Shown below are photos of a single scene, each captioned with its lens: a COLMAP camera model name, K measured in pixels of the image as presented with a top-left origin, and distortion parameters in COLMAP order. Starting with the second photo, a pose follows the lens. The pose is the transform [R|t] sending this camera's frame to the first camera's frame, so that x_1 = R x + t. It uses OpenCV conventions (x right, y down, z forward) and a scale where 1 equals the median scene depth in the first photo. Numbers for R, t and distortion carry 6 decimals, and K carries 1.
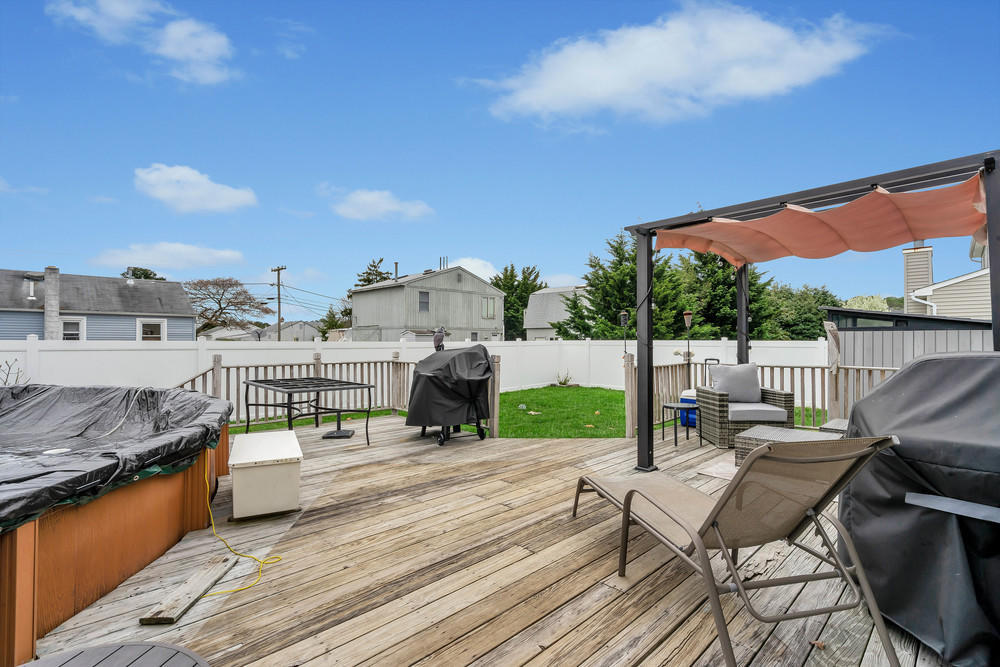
lens RADIAL K [[451.5, 0, 489.7], [0, 451.5, 339.3], [0, 0, 1]] dist [-0.001285, 0.000243]
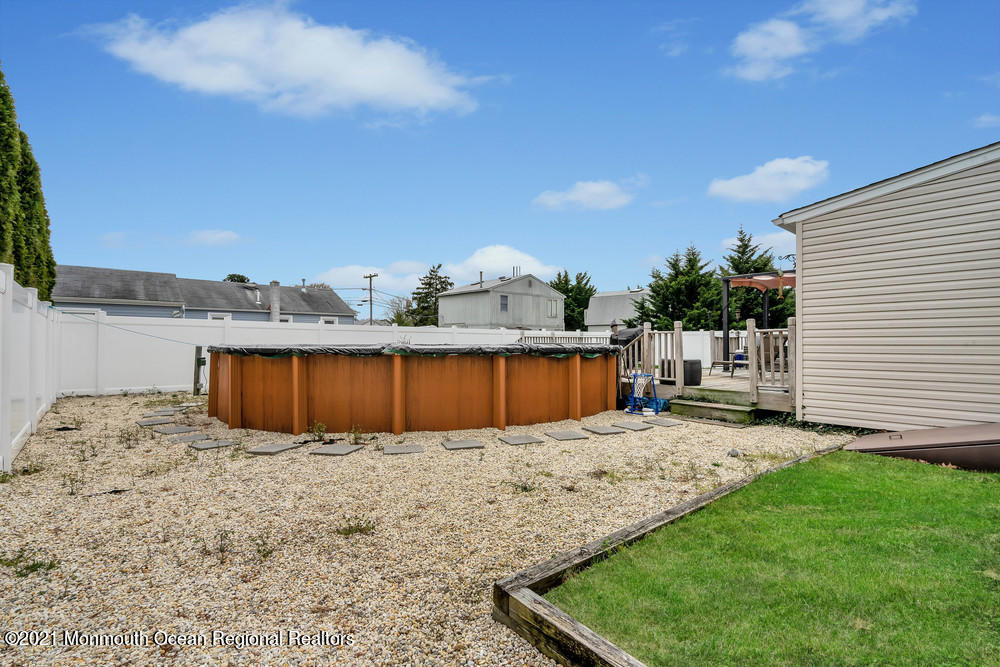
lens RADIAL K [[451.5, 0, 500.1], [0, 451.5, 335.3], [0, 0, 1]] dist [-0.001285, 0.000243]
pose [[0.999496, 0.000243, -0.031738, -0.117482], [-0.000529, 0.999959, -0.008994, 0.013554], [0.031734, 0.009006, 0.999456, -0.219065]]
